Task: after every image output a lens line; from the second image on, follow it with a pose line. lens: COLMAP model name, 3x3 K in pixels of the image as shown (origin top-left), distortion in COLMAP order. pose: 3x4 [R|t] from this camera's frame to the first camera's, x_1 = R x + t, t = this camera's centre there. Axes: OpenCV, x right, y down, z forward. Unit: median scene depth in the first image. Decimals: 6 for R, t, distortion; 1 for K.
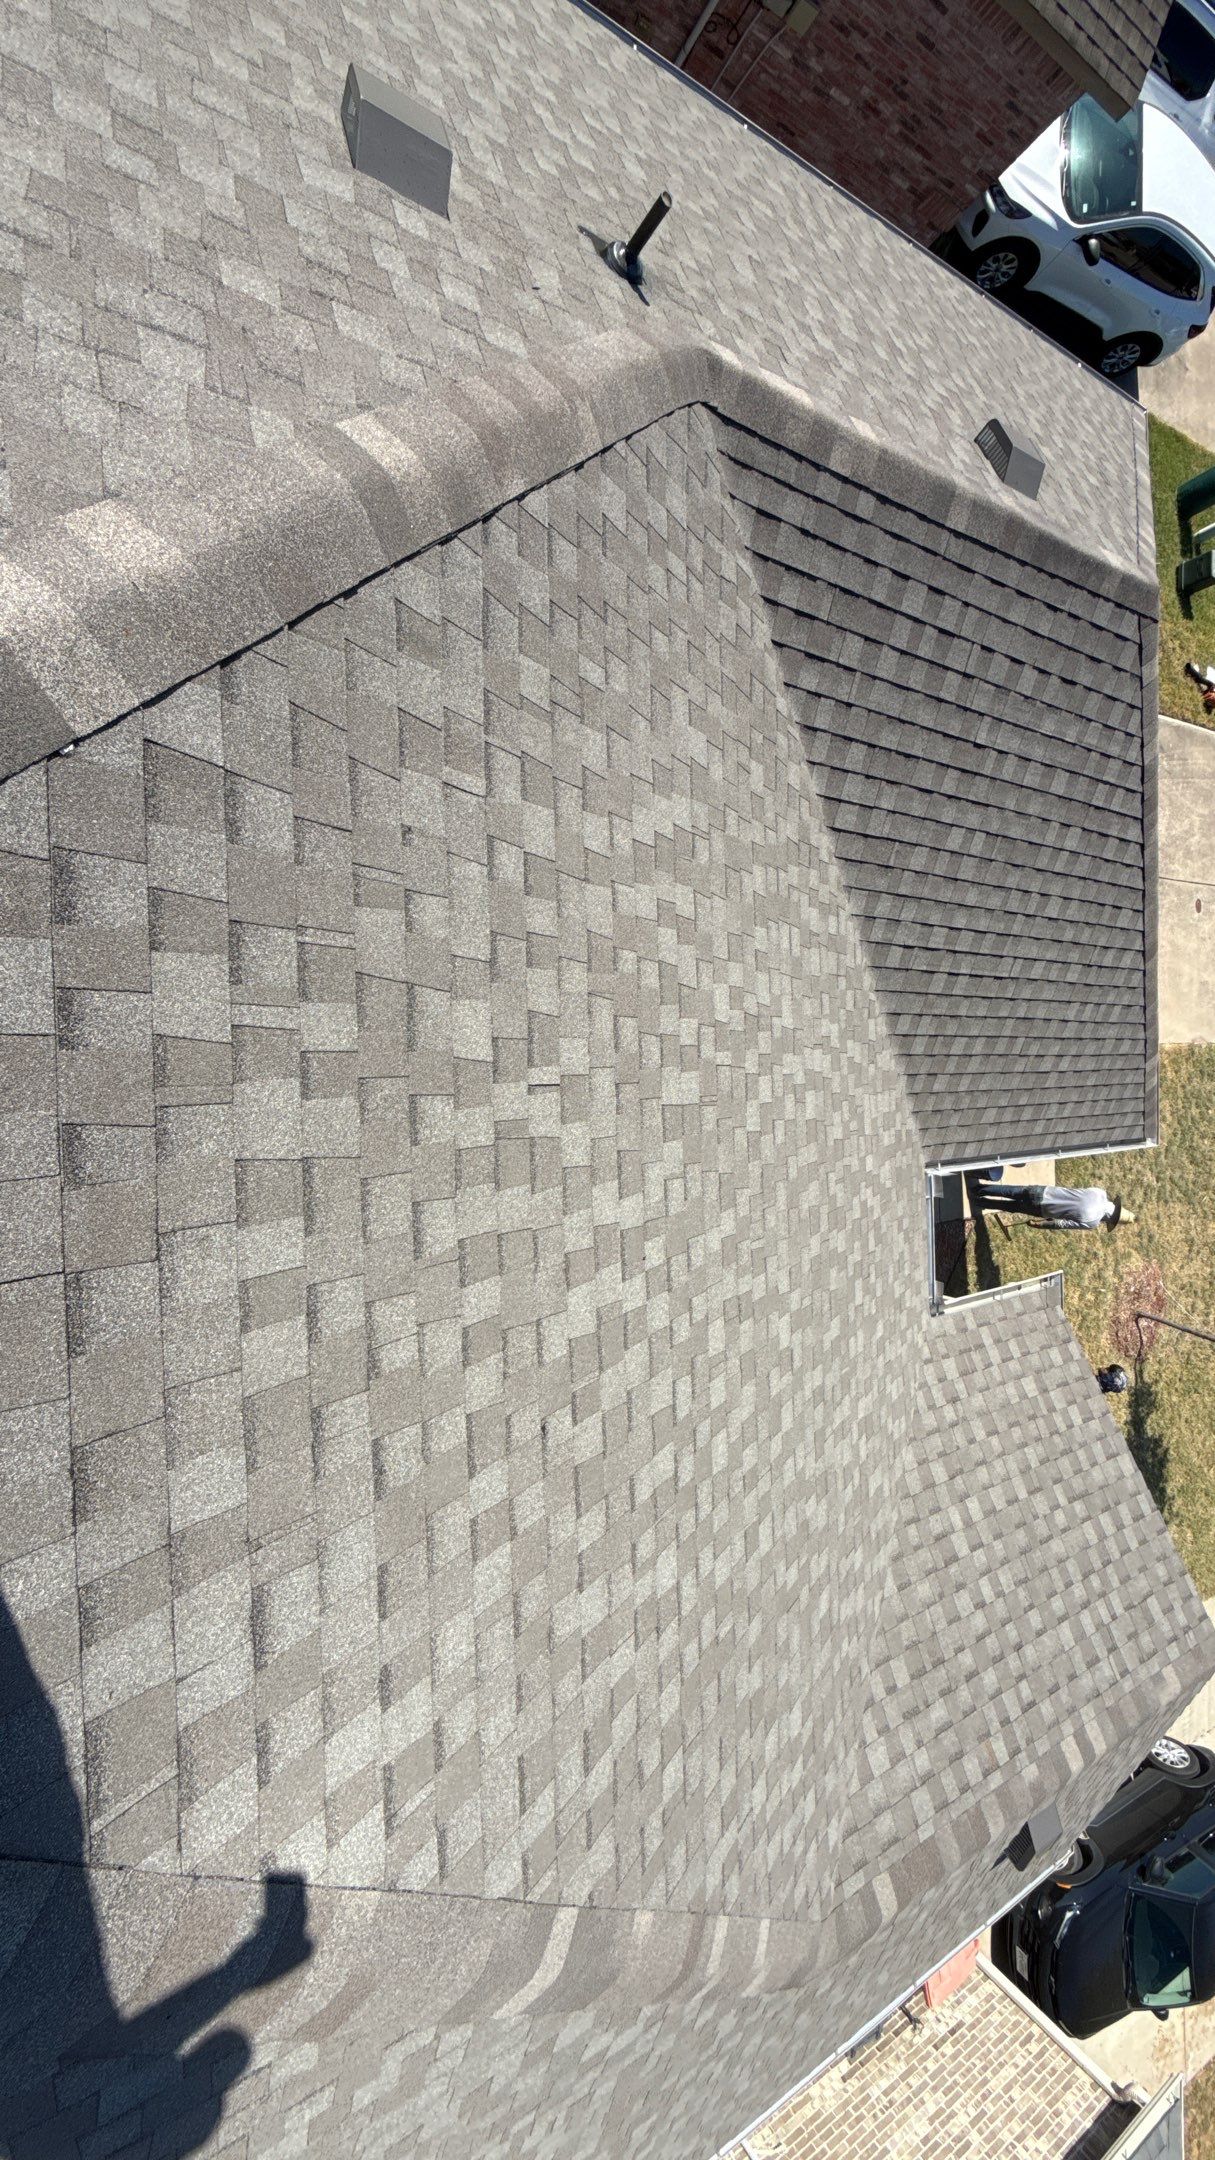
lens RADIAL K [[875.0, 0, 611.8], [0, 875.0, 1079.6], [0, 0, 1]] dist [-0.000230, -0.000401]
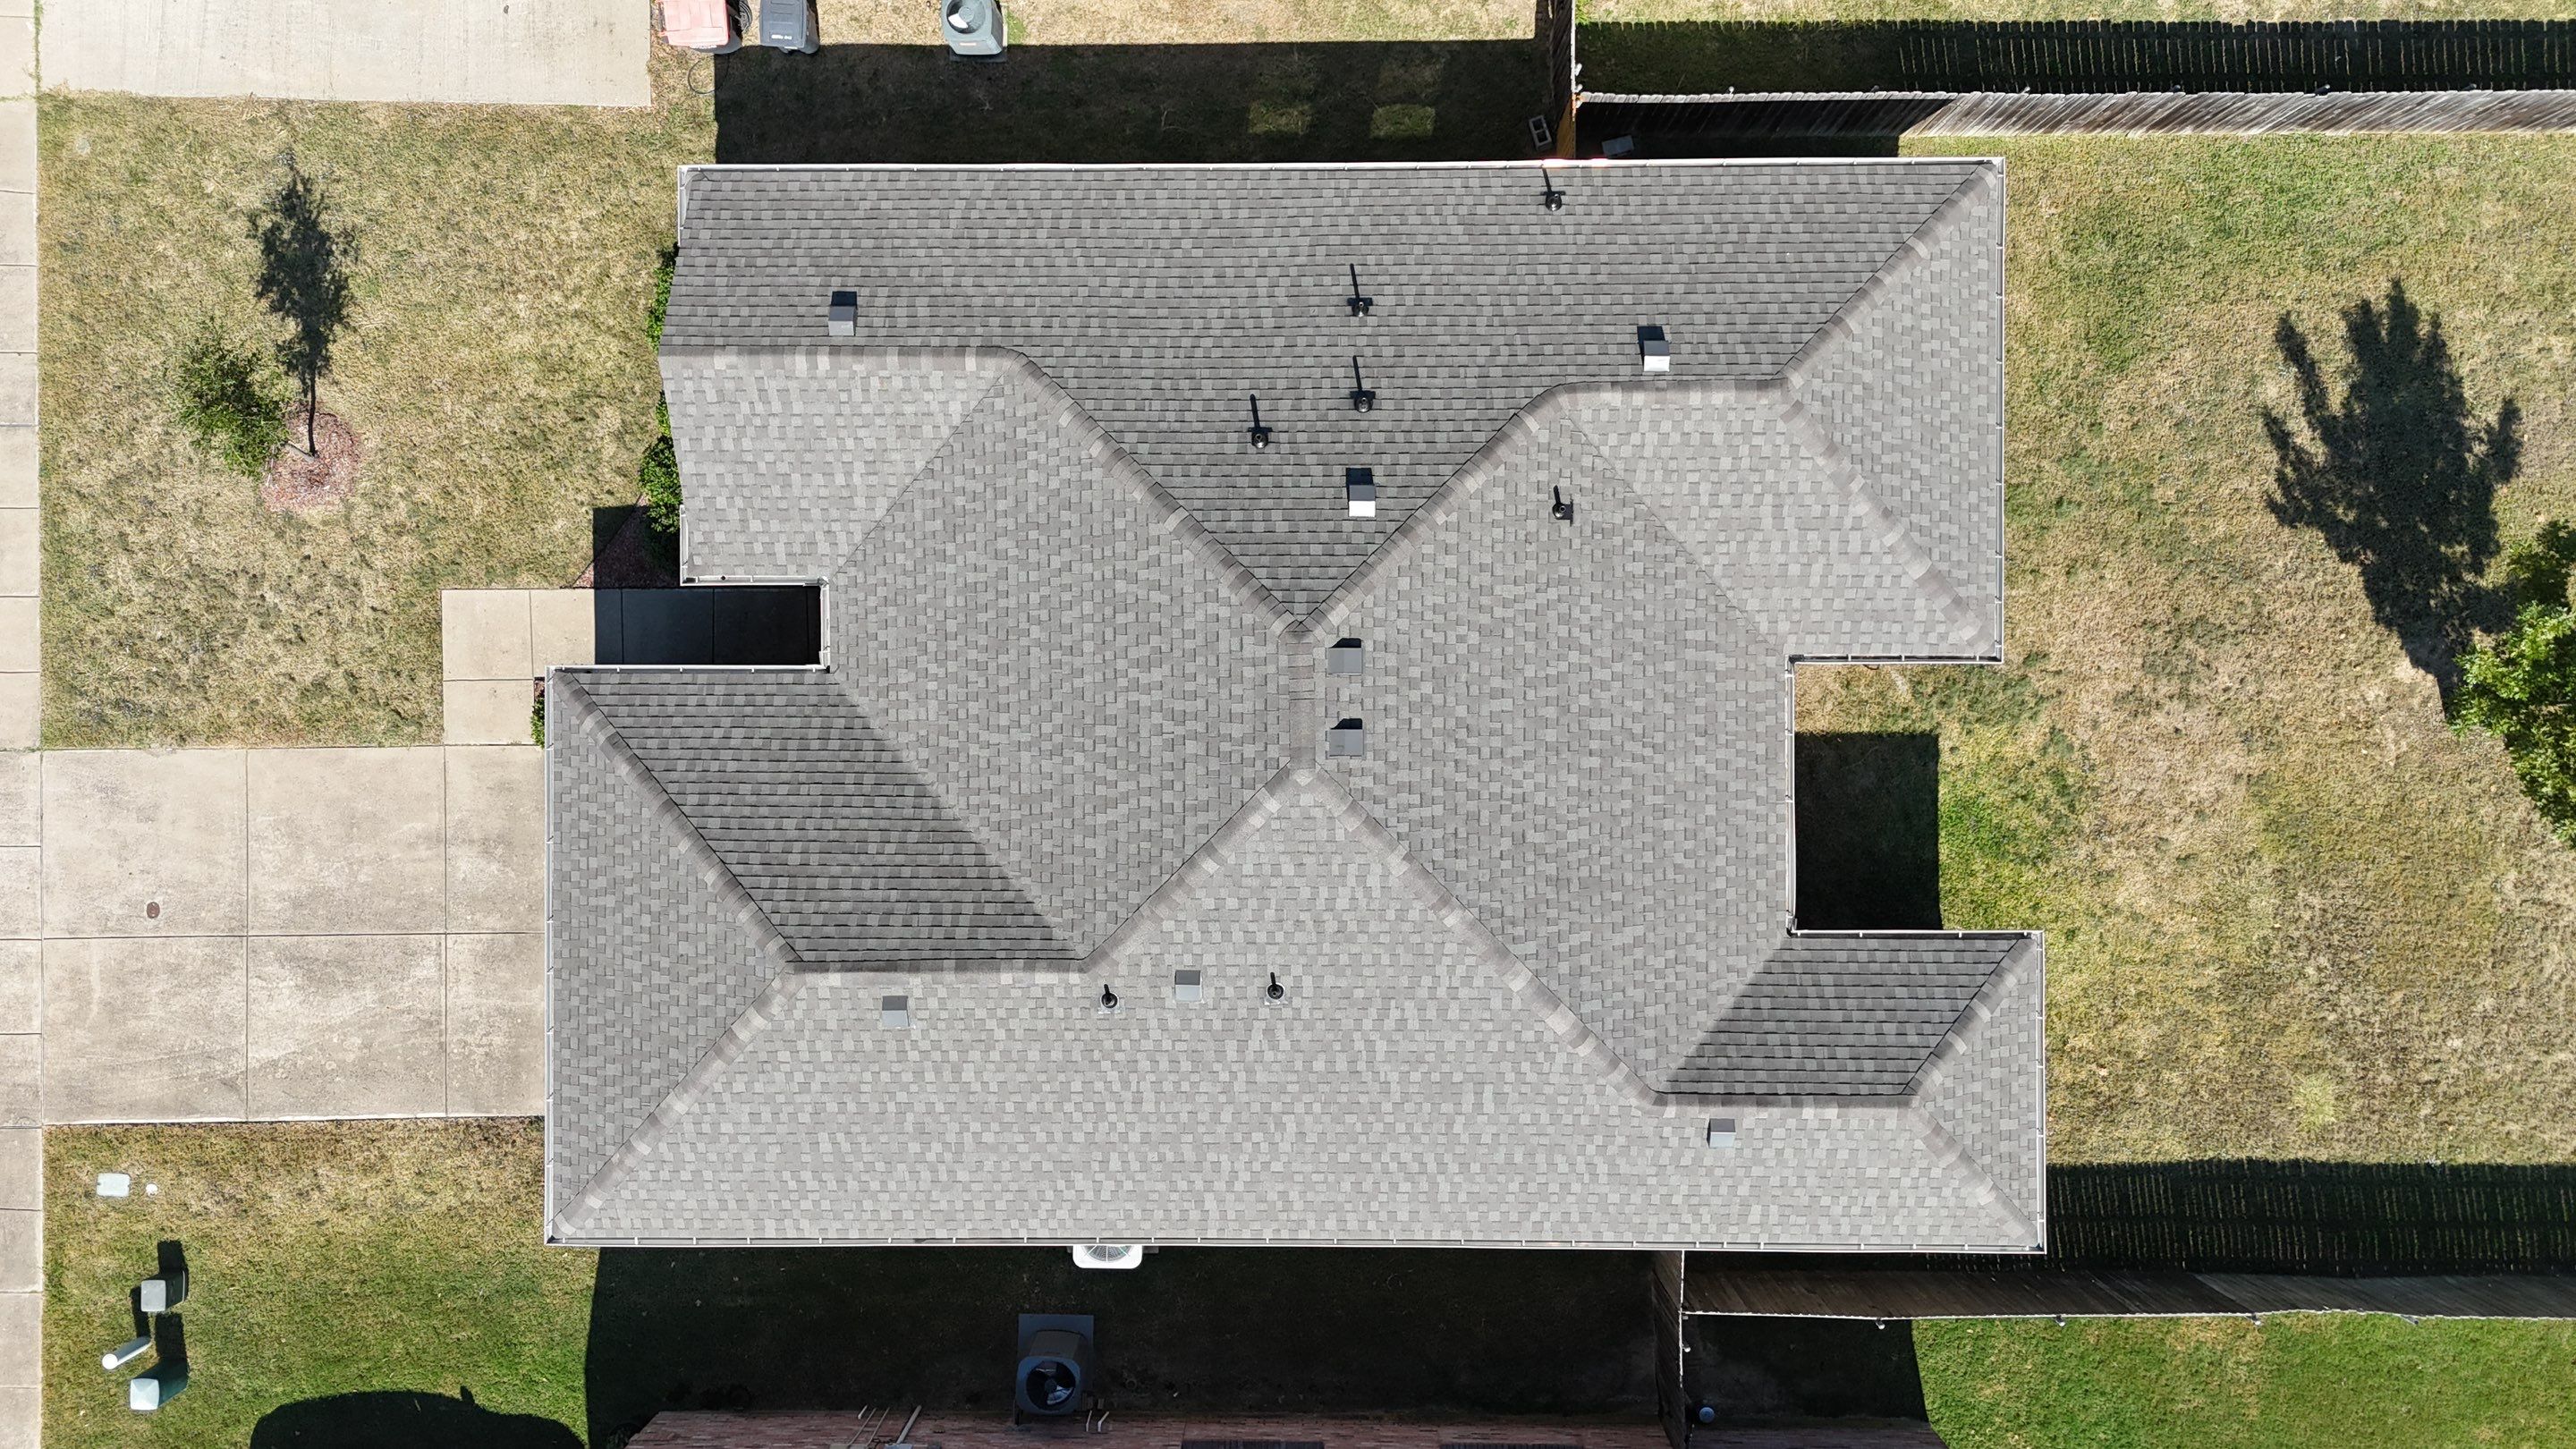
lens RADIAL K [[1043.5, 0, 1296.1], [0, 1043.5, 725.3], [0, 0, 1]] dist [-0.000230, -0.000401]
pose [[-0.852730, -0.015659, -0.522117, 0.990106], [0.022535, -0.999723, -0.006821, 0.049140], [-0.521866, -0.017582, 0.852846, -1.751644]]
